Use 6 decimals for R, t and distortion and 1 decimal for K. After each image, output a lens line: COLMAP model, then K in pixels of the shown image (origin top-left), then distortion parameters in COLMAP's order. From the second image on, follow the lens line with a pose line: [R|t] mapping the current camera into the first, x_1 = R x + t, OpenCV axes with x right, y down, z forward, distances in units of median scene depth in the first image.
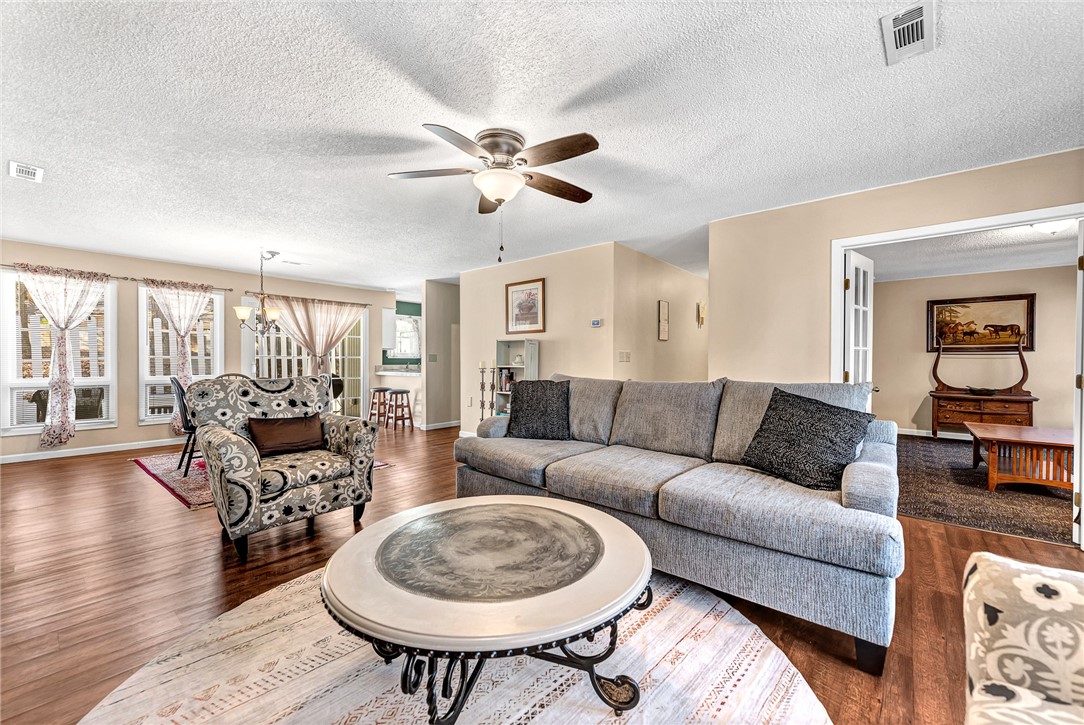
lens RADIAL K [[430.4, 0, 539.9], [0, 430.4, 363.4], [0, 0, 1]] dist [0.001240, -0.000475]
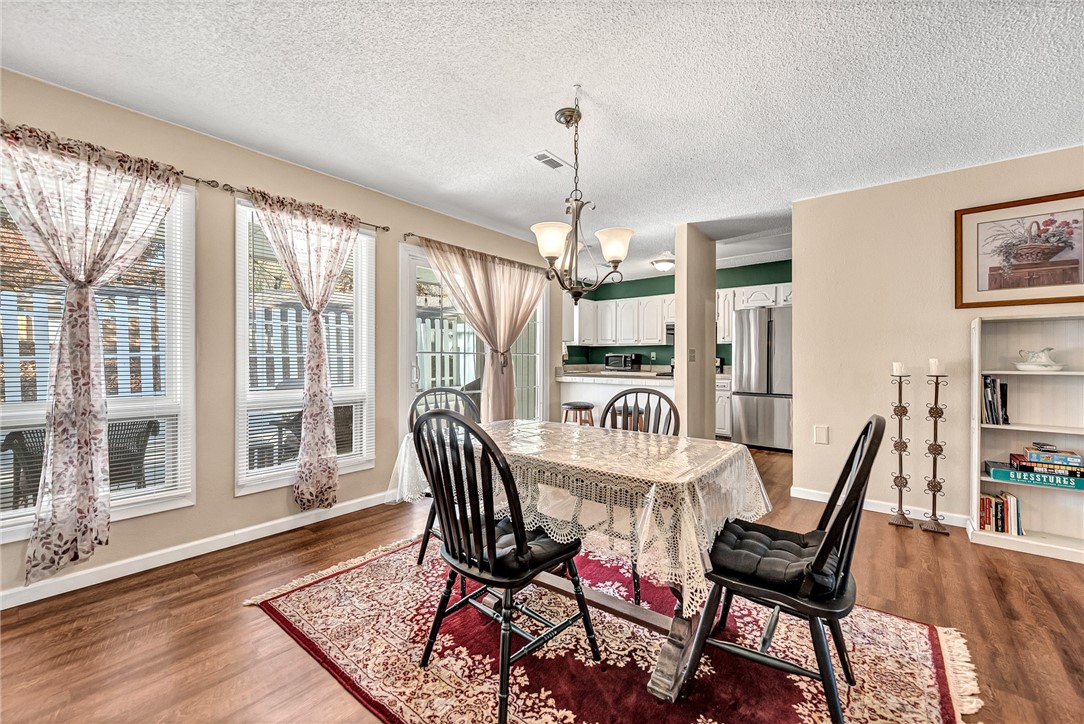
lens RADIAL K [[432.7, 0, 540.9], [0, 432.7, 360.0], [0, 0, 1]] dist [0.001804, 0.000019]
pose [[0.999639, -0.001905, 0.026793, -0.581647], [0.002037, 0.999986, -0.004931, -0.003889], [-0.026784, 0.004984, 0.999629, 0.490872]]
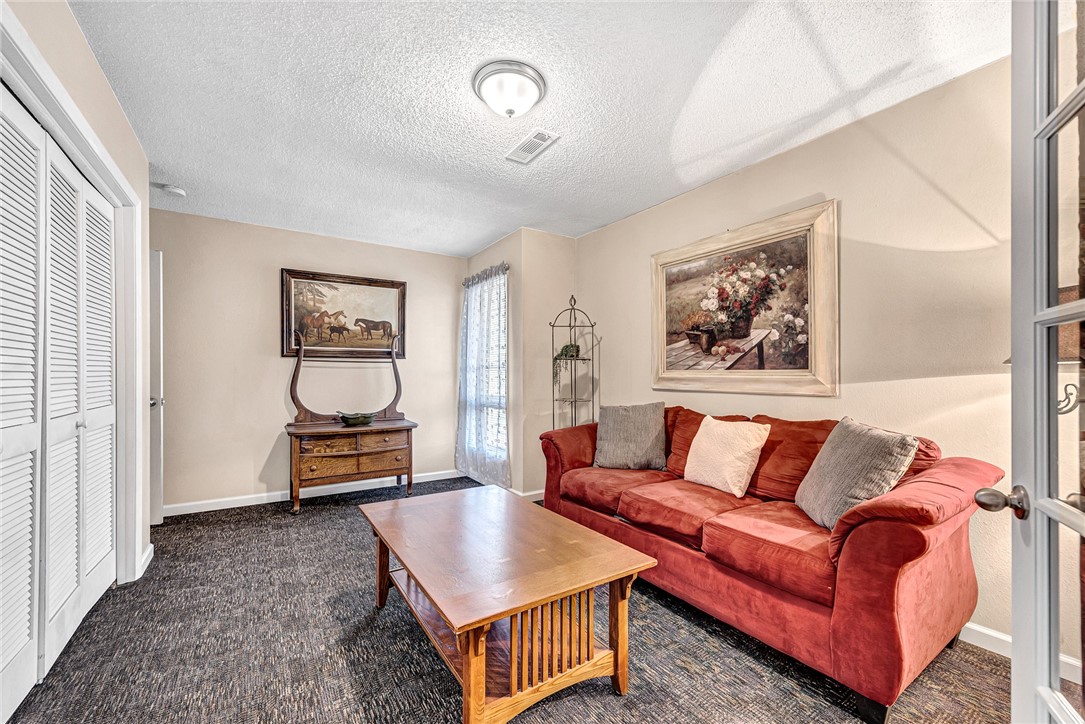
lens RADIAL K [[431.5, 0, 542.7], [0, 431.5, 373.7], [0, 0, 1]] dist [0.001332, 0.000092]
pose [[0.278399, -0.003096, 0.960460, 0.497513], [0.011191, 0.999937, -0.000021, 0.000131], [-0.960400, 0.010755, 0.278417, 0.567825]]
